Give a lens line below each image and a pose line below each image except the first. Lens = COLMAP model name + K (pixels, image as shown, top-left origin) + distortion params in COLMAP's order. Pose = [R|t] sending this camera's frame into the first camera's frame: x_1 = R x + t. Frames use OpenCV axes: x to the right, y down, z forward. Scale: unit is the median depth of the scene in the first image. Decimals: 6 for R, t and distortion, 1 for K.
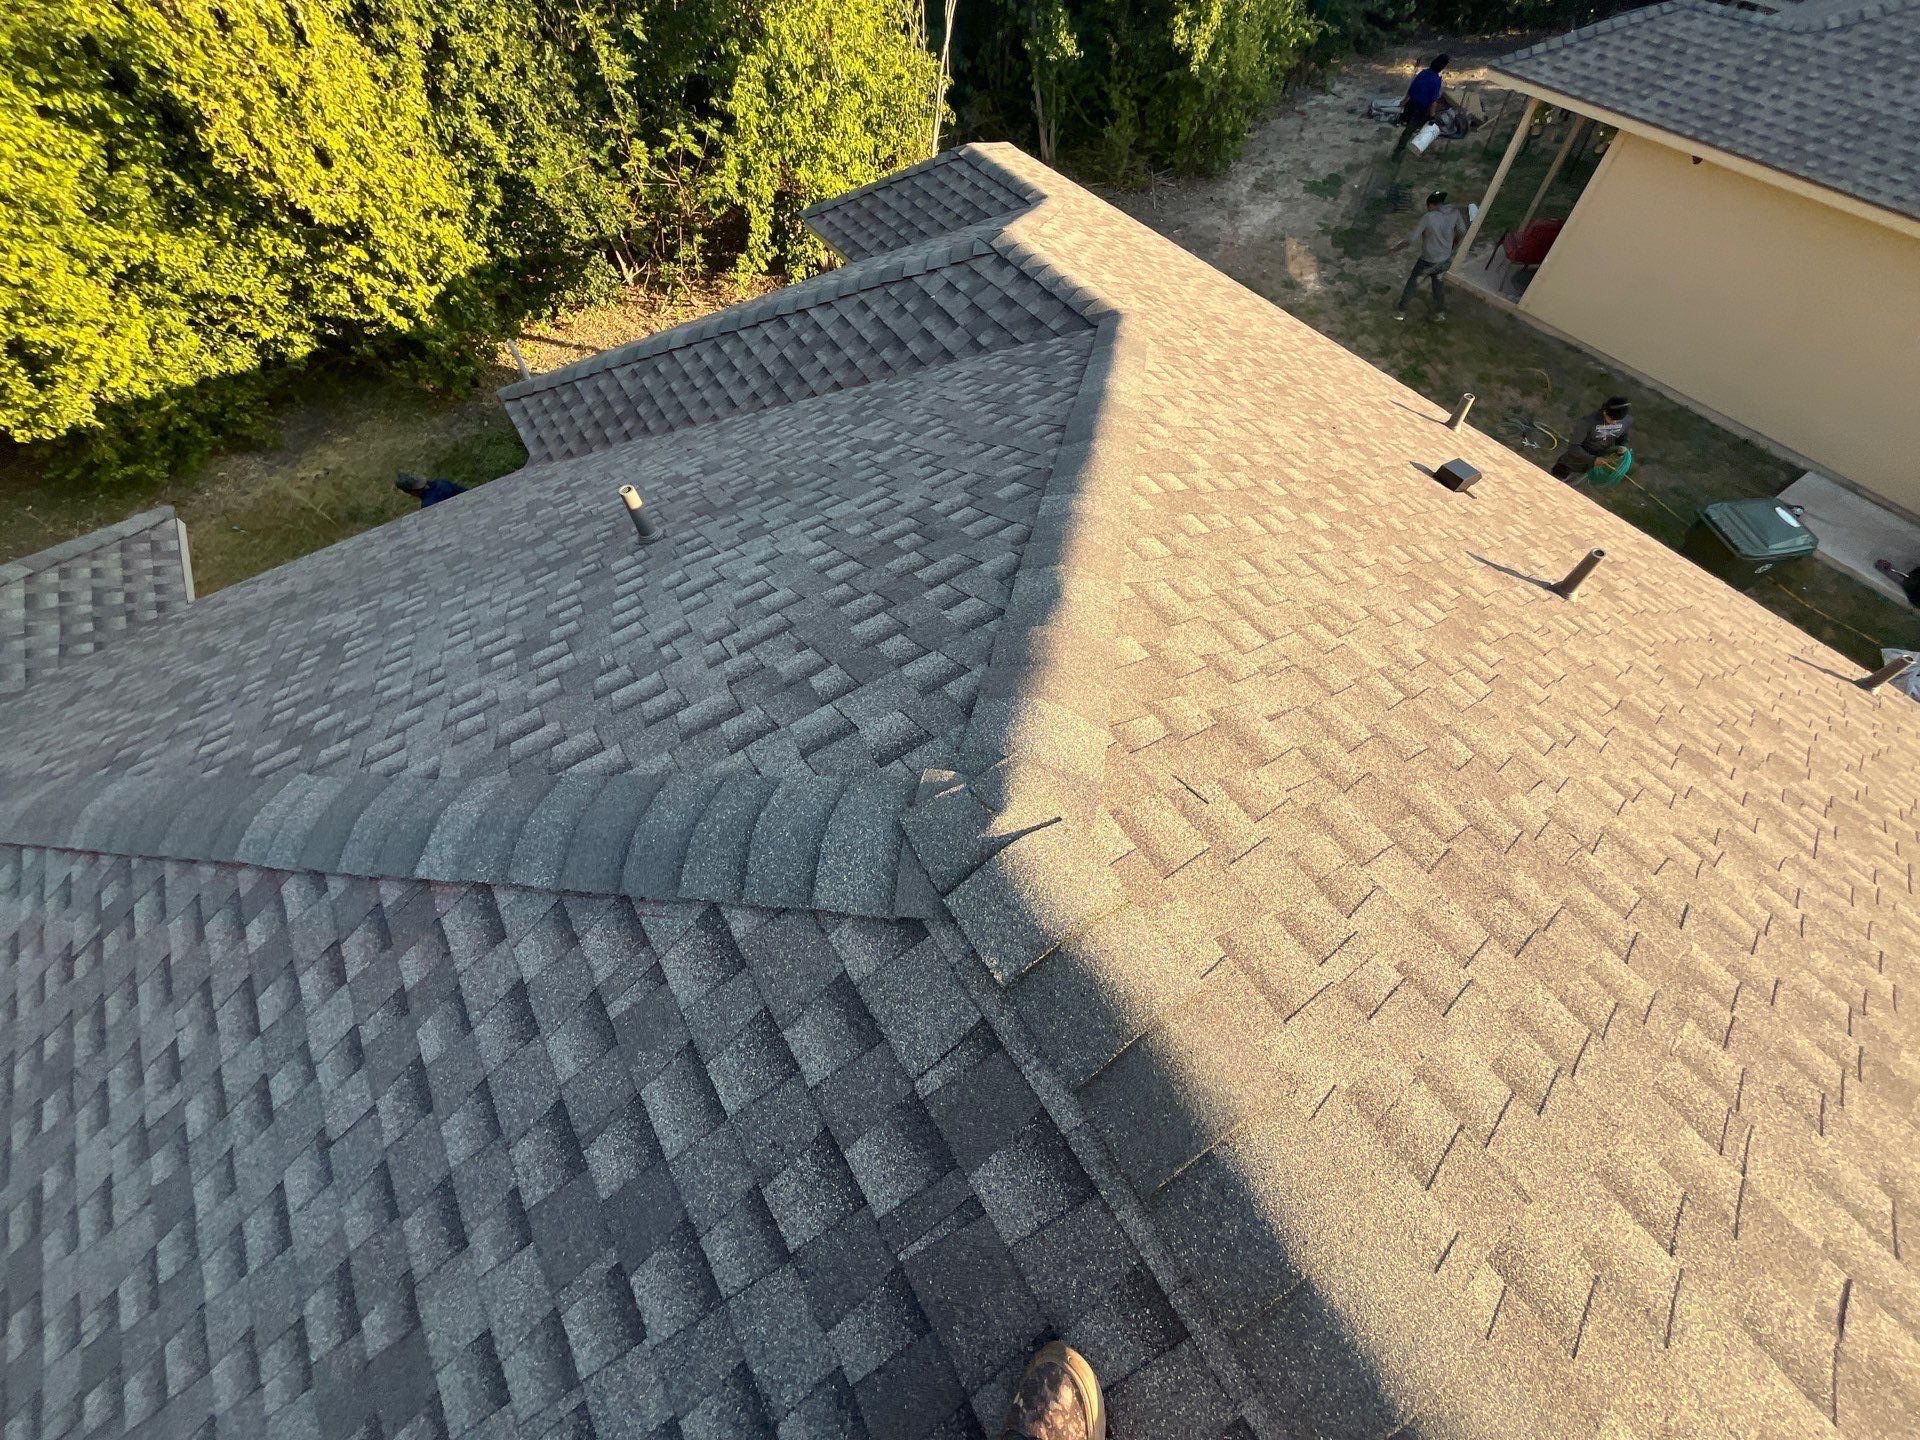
lens RADIAL K [[782.3, 0, 963.1], [0, 782.3, 718.3], [0, 0, 1]] dist [-0.003479, 0.000052]
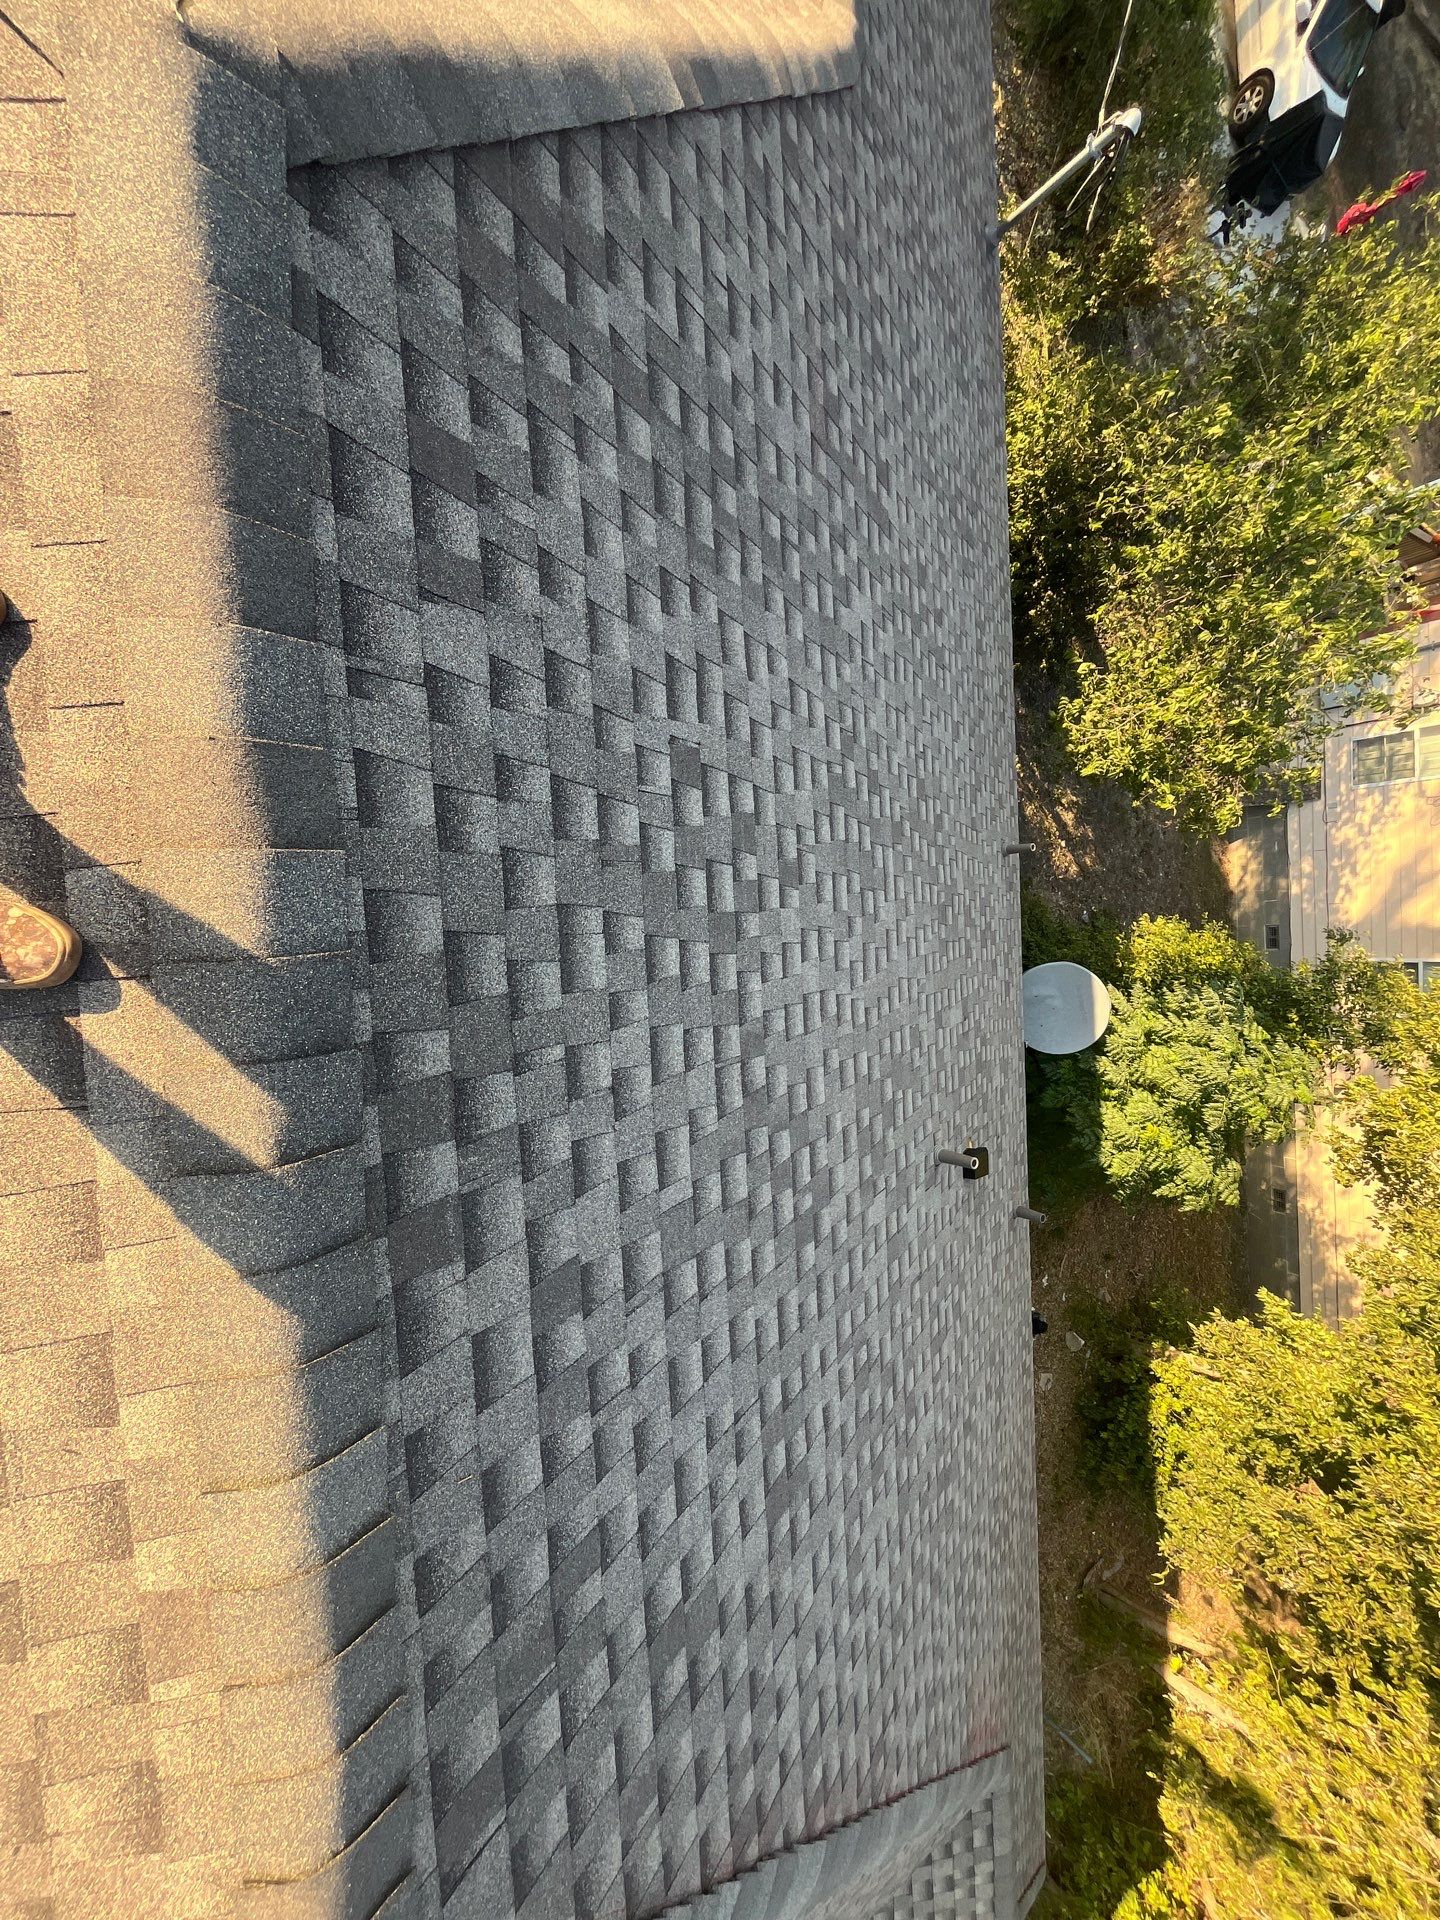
lens RADIAL K [[782.3, 0, 721.1], [0, 782.3, 959.3], [0, 0, 1]] dist [-0.003479, 0.000052]
pose [[-0.745123, -0.485800, -0.456935, 0.133253], [0.064667, -0.734534, 0.675484, 0.094670], [-0.663784, 0.473770, 0.578733, -0.088656]]
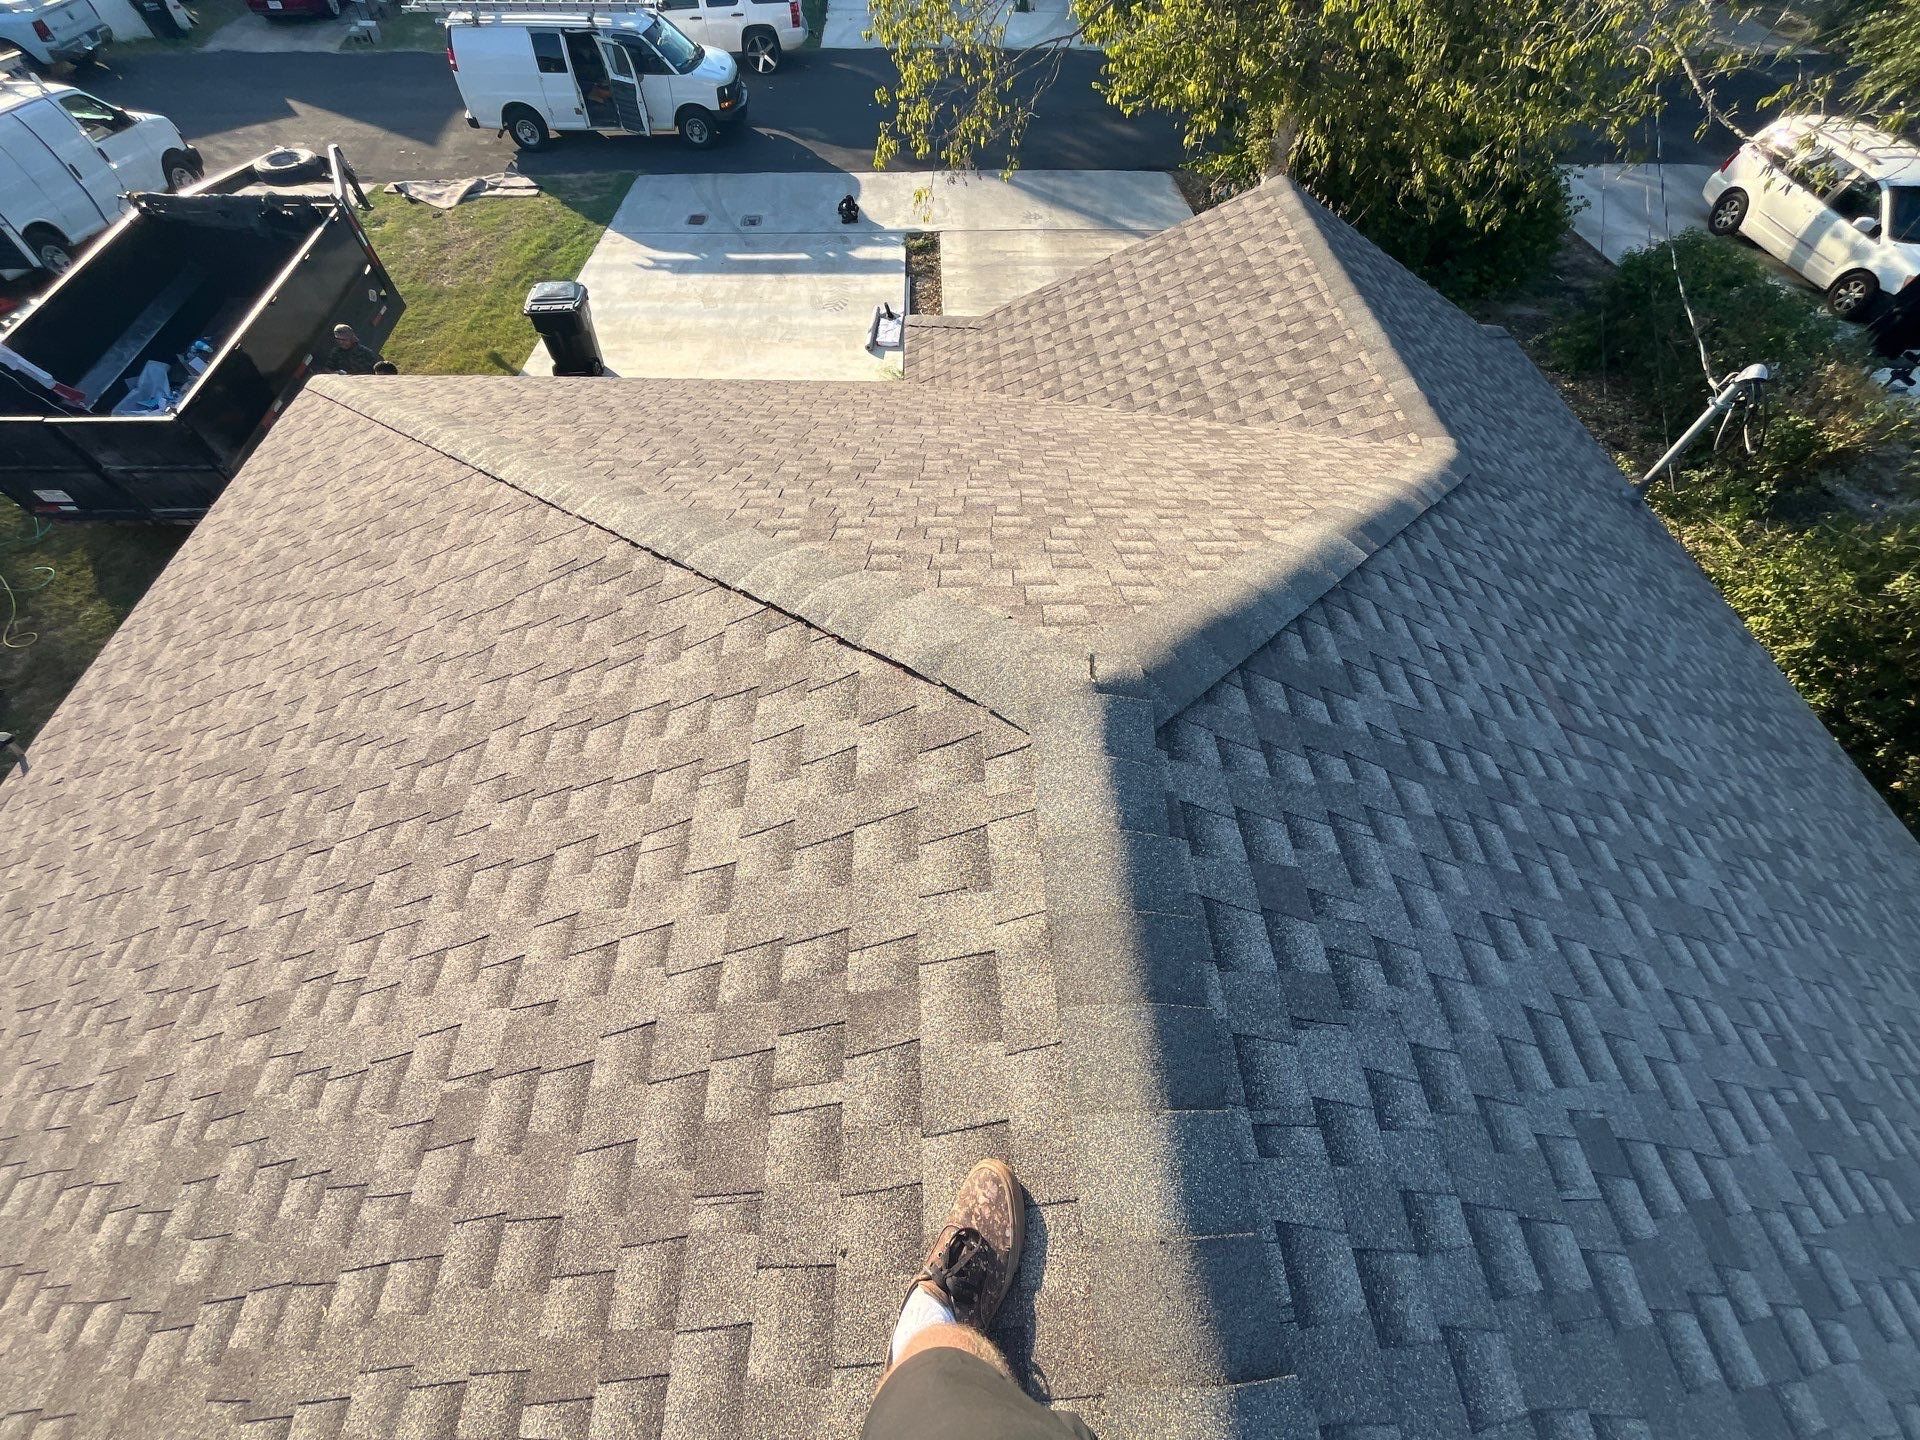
lens RADIAL K [[782.3, 0, 960.8], [0, 782.3, 718.2], [0, 0, 1]] dist [-0.003479, 0.000052]
pose [[-0.855868, -0.422272, 0.298624, 0.181339], [0.431972, -0.266129, 0.861728, 0.102407], [-0.284411, 0.866523, 0.410181, -0.091997]]
